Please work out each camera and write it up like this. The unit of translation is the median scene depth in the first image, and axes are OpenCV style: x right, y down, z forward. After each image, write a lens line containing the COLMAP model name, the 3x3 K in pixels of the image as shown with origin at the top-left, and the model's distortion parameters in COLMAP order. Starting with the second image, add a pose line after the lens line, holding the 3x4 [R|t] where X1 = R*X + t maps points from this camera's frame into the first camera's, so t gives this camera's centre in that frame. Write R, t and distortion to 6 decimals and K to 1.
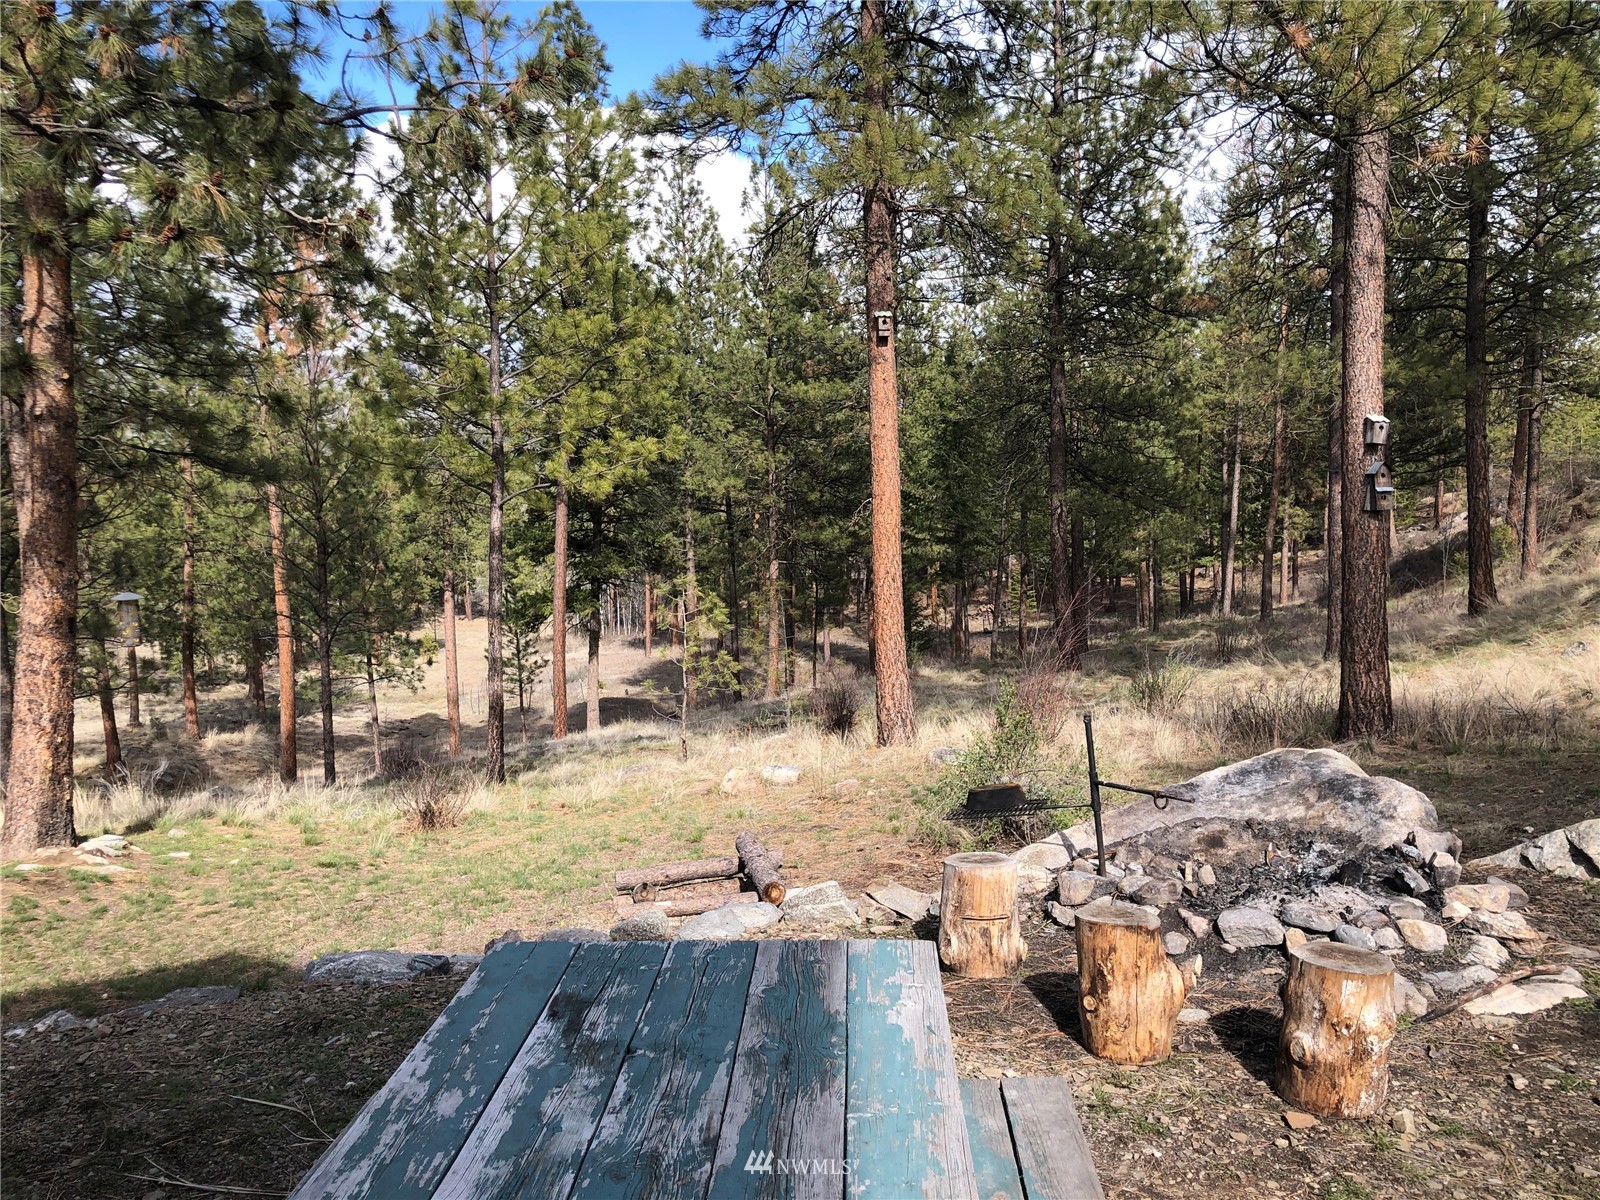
lens RADIAL K [[1341.4, 0, 817.0], [0, 1341.4, 596.0], [0, 0, 1]] dist [0.042312, -0.042166]
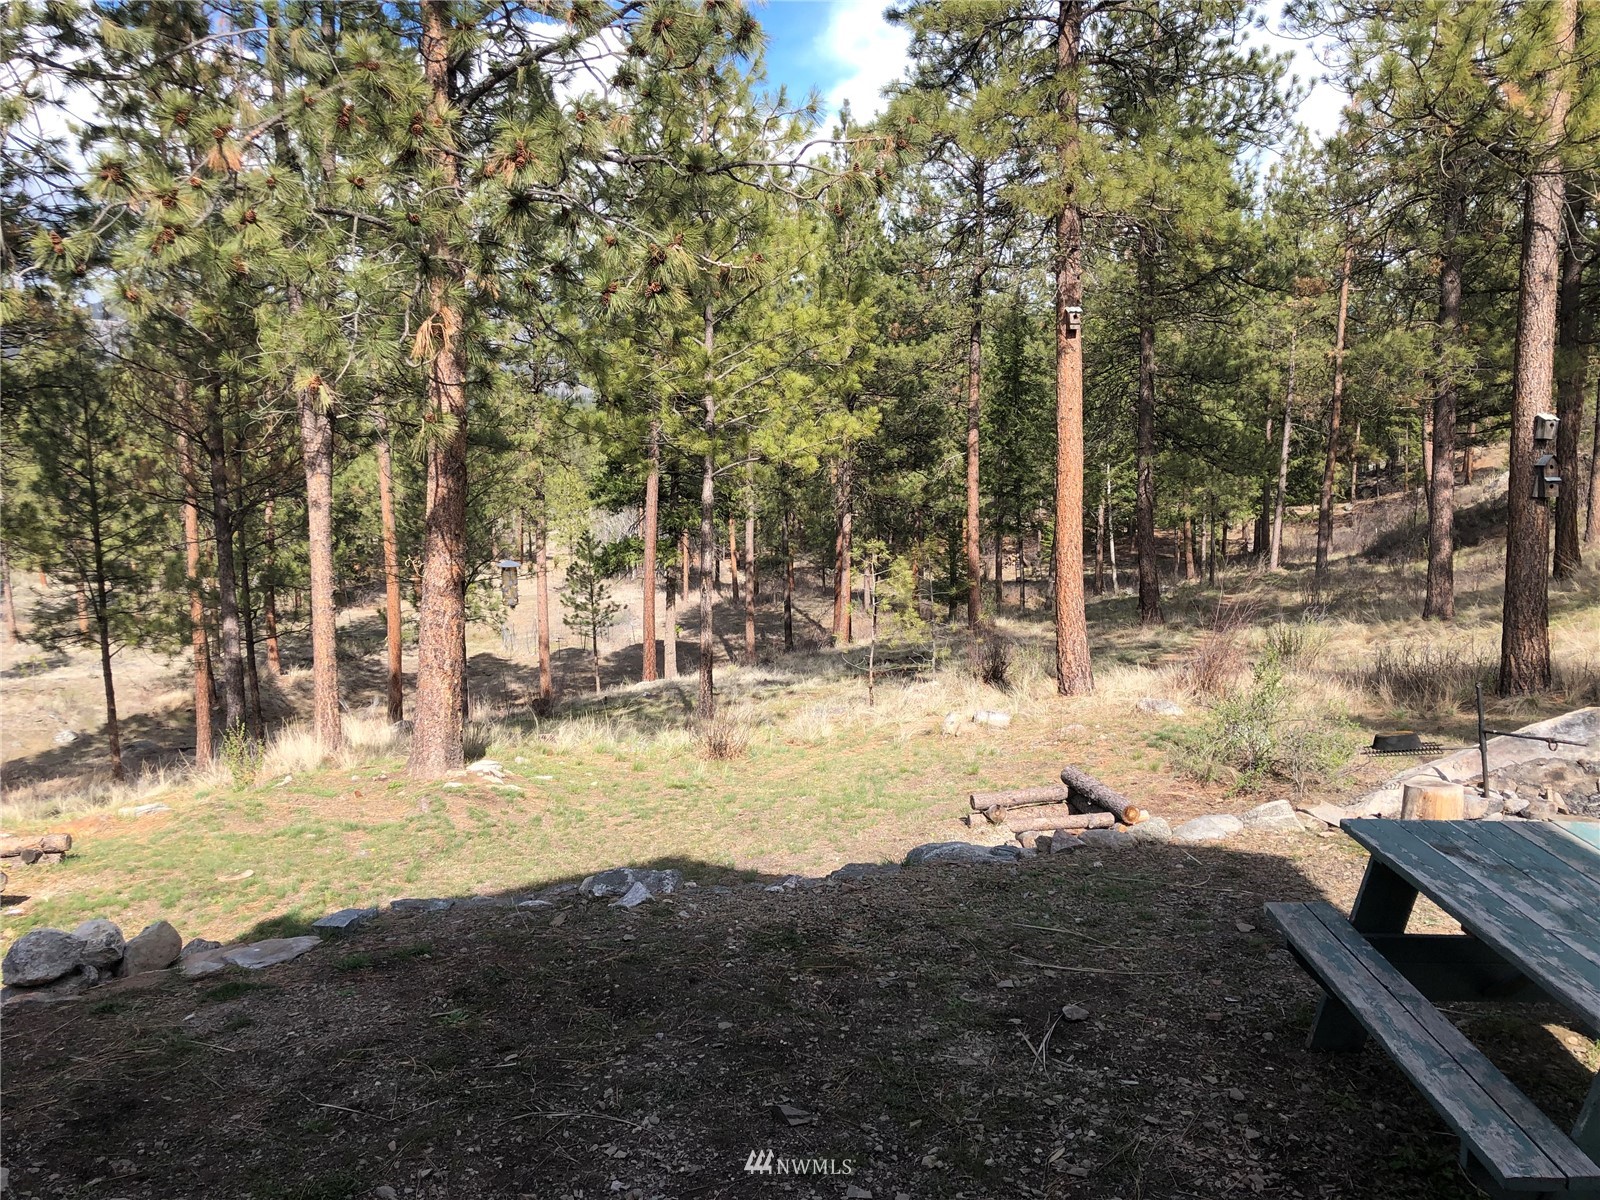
lens RADIAL K [[1341.4, 0, 787.5], [0, 1341.4, 592.9], [0, 0, 1]] dist [0.042312, -0.042166]
pose [[0.999794, 0.012710, -0.015808, -0.209205], [-0.012065, 0.999116, 0.040279, -0.020836], [0.016306, -0.040080, 0.999063, -0.164079]]
